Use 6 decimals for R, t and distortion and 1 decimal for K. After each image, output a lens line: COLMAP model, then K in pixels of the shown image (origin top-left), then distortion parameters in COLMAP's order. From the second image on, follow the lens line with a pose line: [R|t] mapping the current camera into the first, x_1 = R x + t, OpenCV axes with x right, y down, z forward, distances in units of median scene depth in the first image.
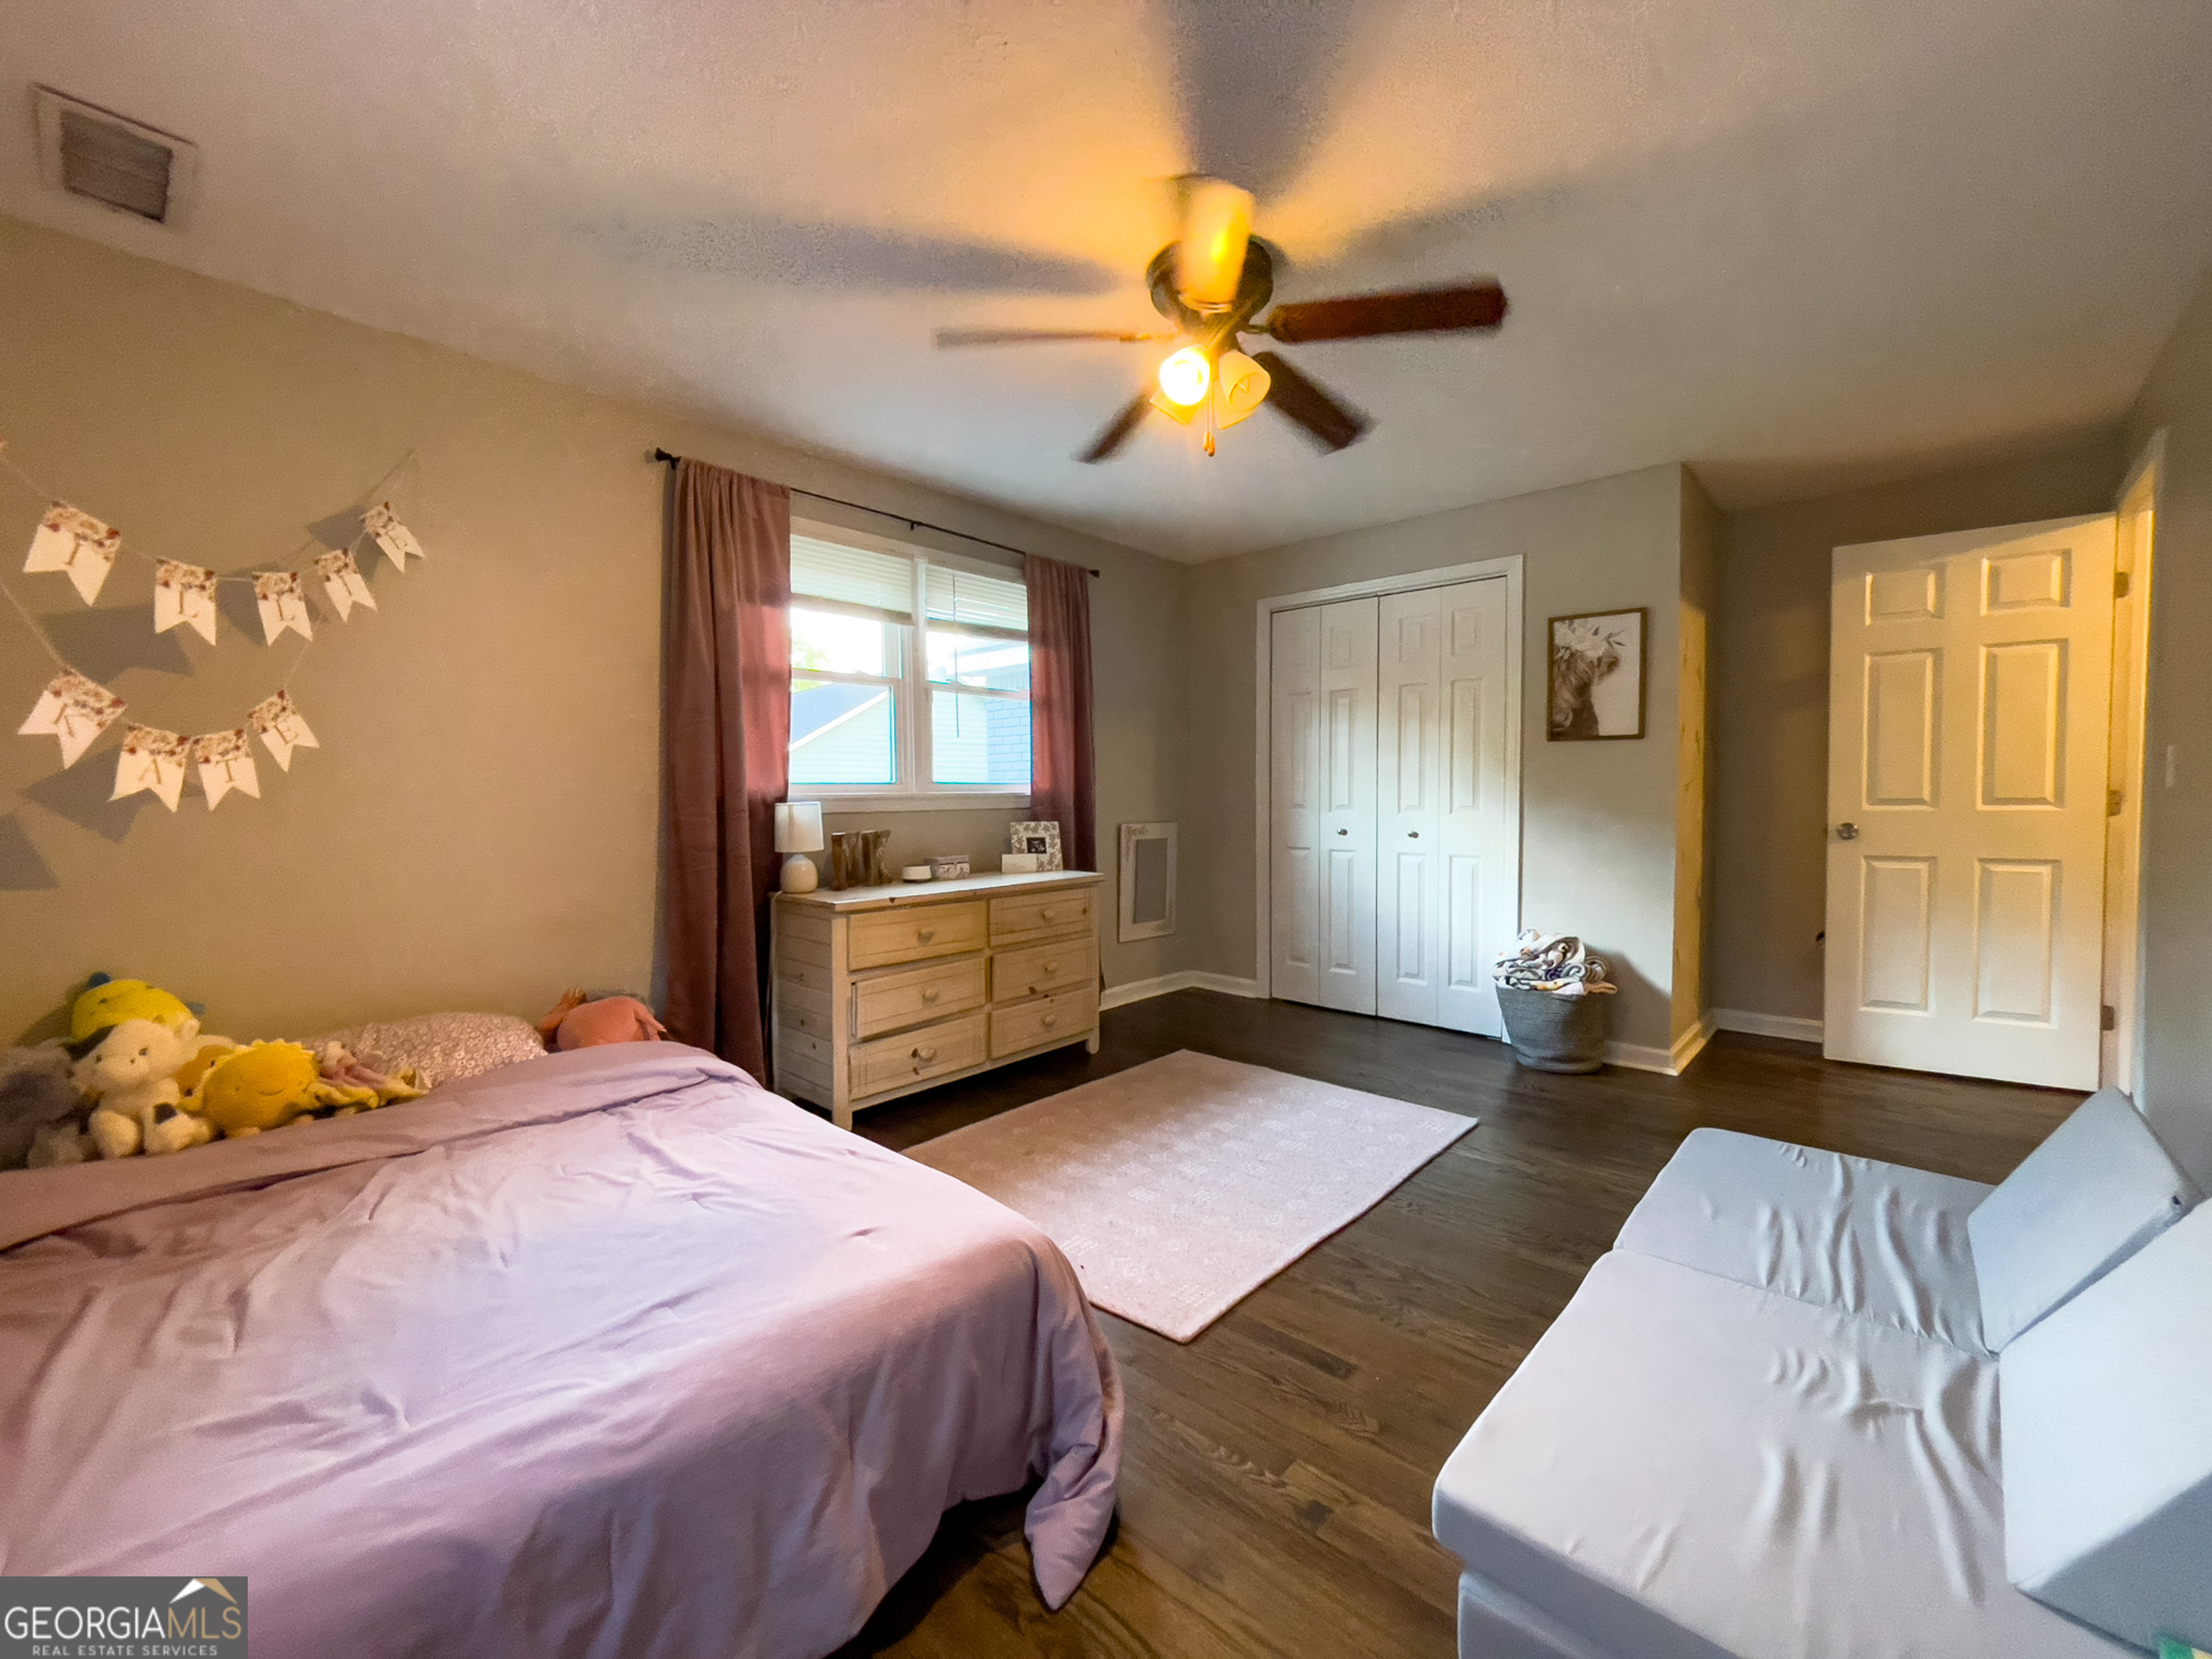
lens RADIAL K [[903.3, 0, 1101.7], [0, 903.3, 815.3], [0, 0, 1]] dist [0.001883, 0.001169]
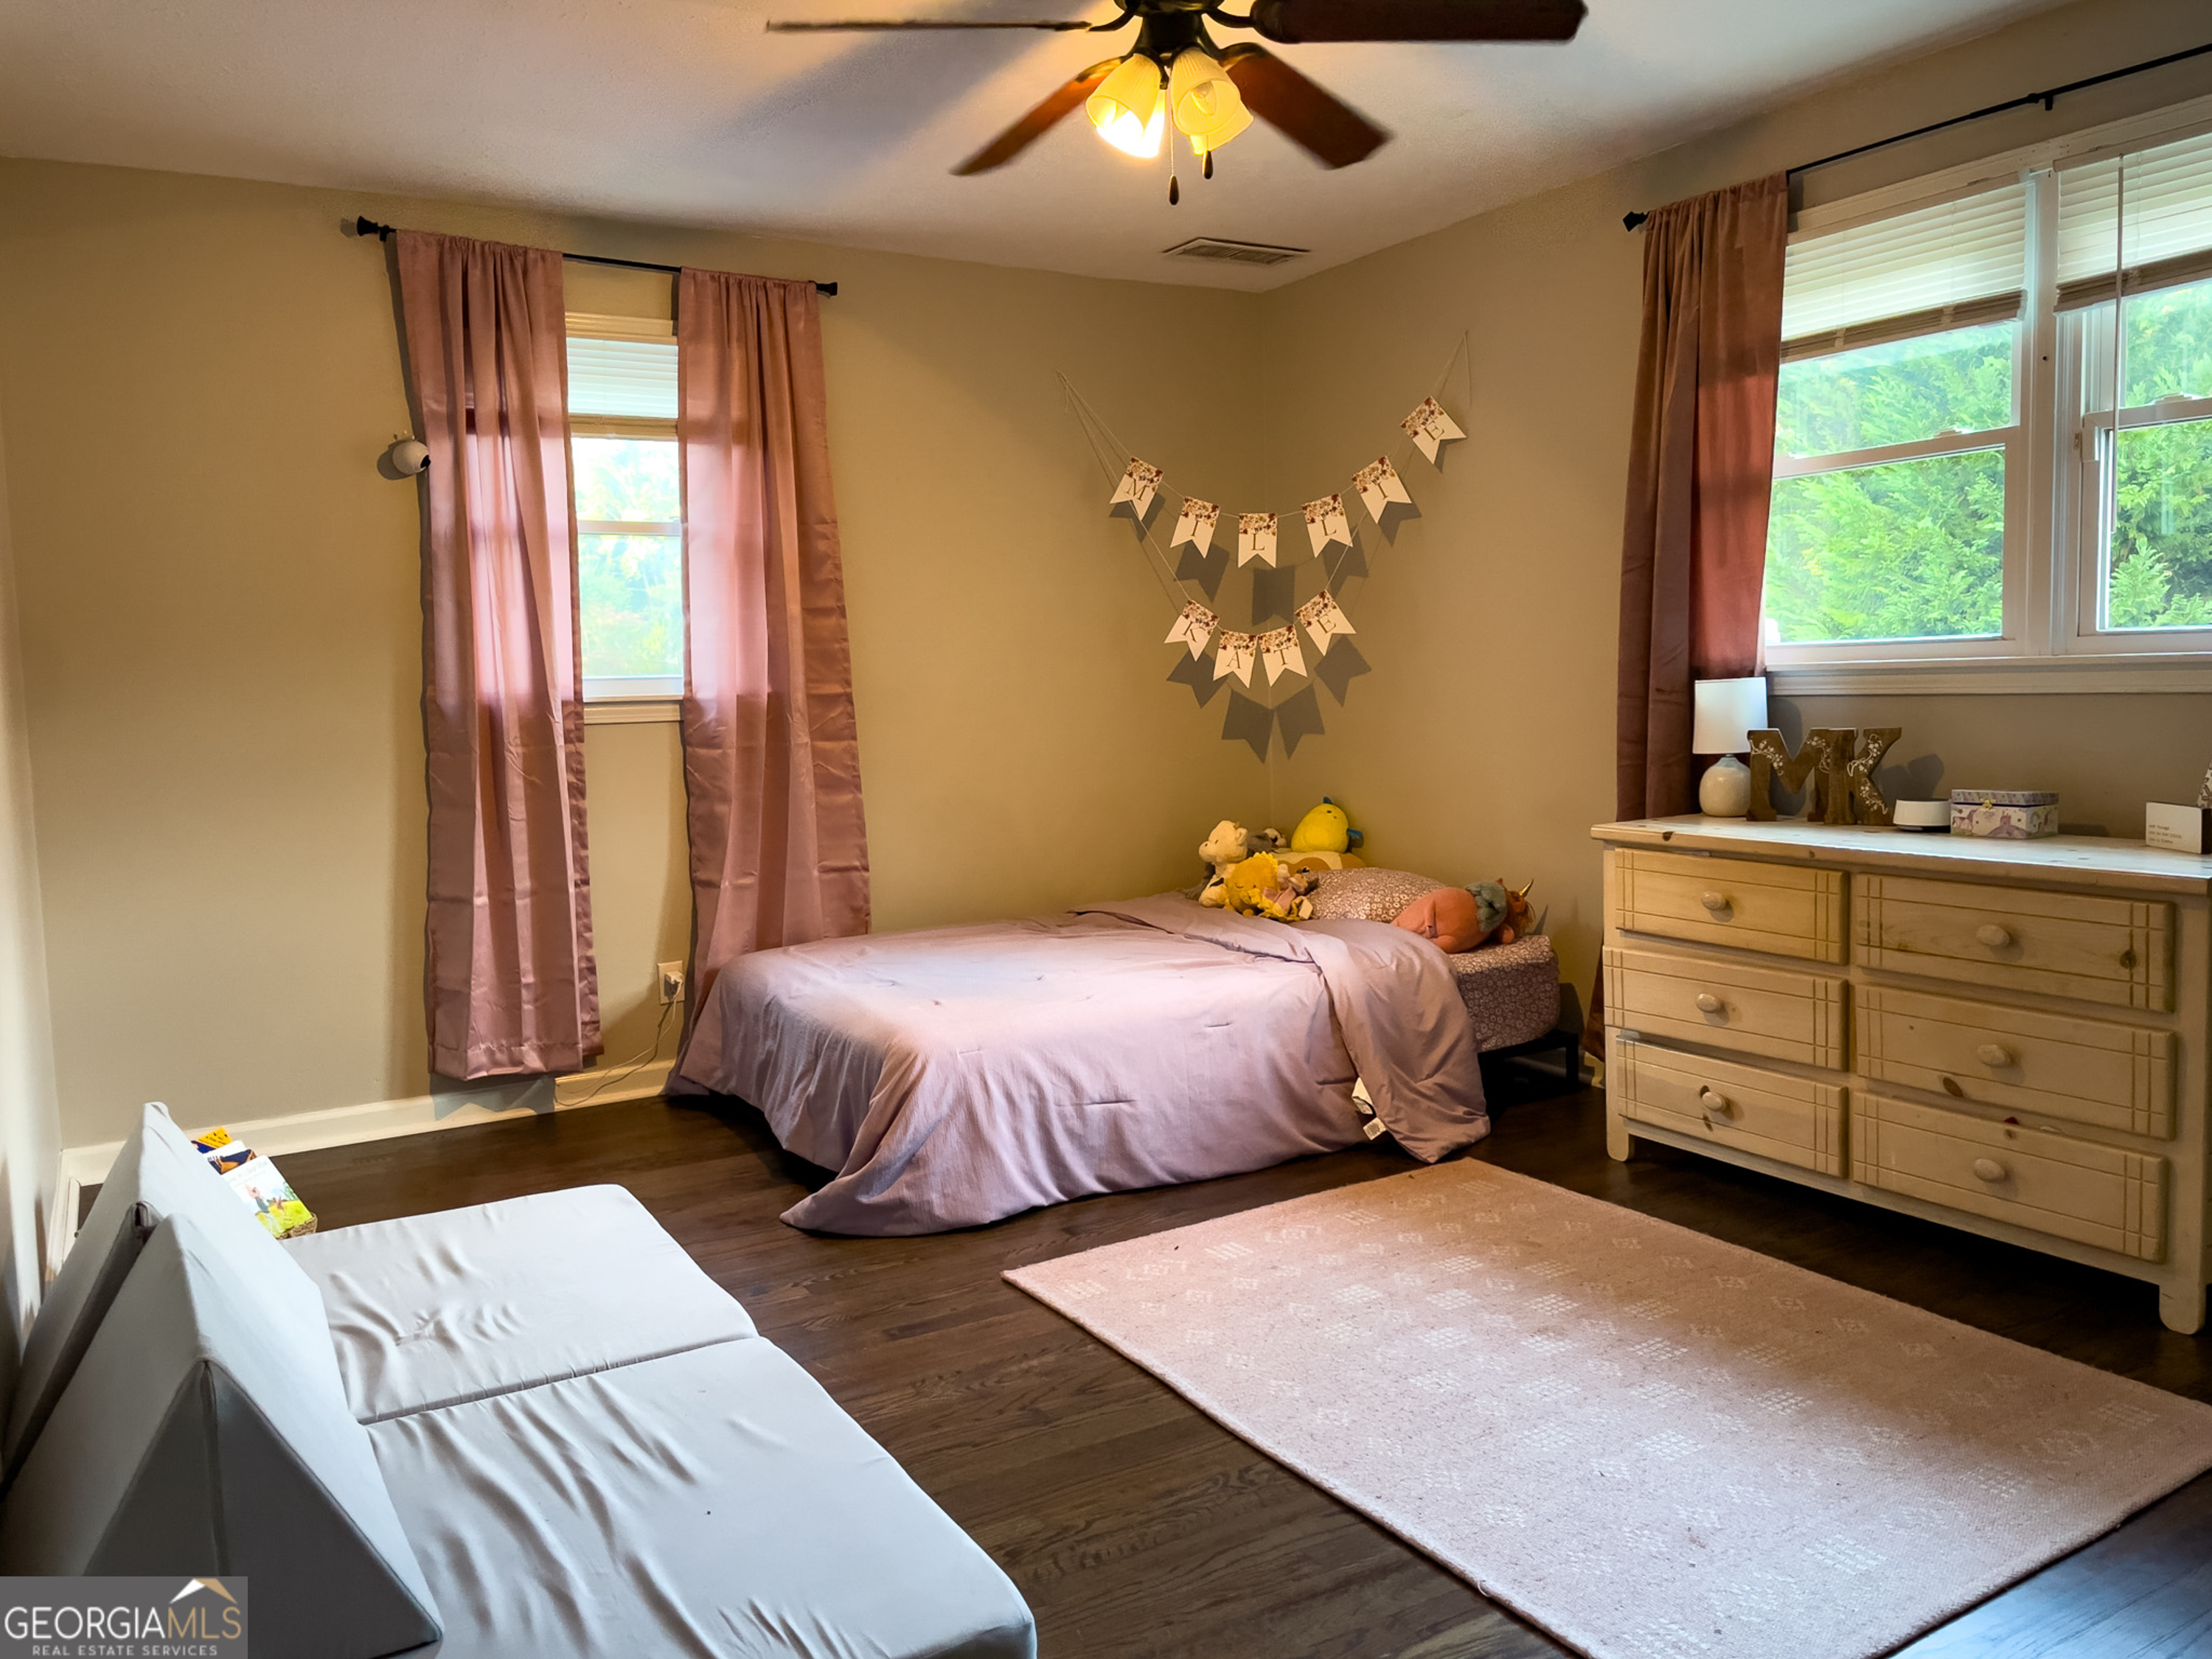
lens RADIAL K [[1686.8, 0, 1107.9], [0, 1686.8, 837.8], [0, 0, 1]] dist [0.087057, -0.110831]
pose [[-0.300073, 0.109221, -0.947643, 1.492711], [0.006057, 0.993622, 0.112603, -0.063194], [0.953897, 0.028049, -0.298821, 1.430876]]
